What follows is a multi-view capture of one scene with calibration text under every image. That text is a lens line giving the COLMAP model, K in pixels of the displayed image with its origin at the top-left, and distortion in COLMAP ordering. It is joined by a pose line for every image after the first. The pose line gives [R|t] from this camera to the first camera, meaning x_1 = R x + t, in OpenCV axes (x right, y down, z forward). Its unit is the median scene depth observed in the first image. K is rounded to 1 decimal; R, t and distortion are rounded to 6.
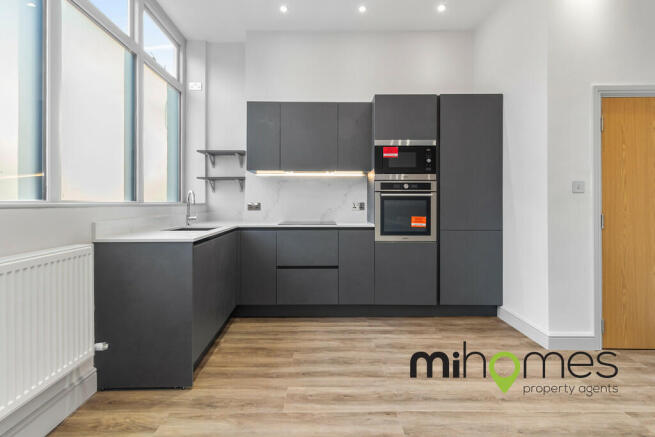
lens RADIAL K [[308.8, 0, 325.1], [0, 308.8, 203.7], [0, 0, 1]] dist [0.000765, 0.000815]
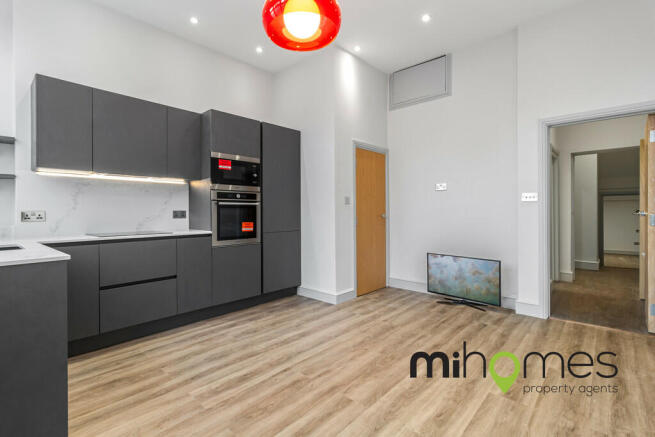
lens RADIAL K [[308.8, 0, 324.9], [0, 308.8, 213.8], [0, 0, 1]] dist [0.000765, 0.000815]
pose [[0.674649, -0.009922, 0.738072, -0.369055], [0.005396, 0.999949, 0.008510, 0.000936], [-0.738119, -0.001759, 0.674668, -0.006817]]
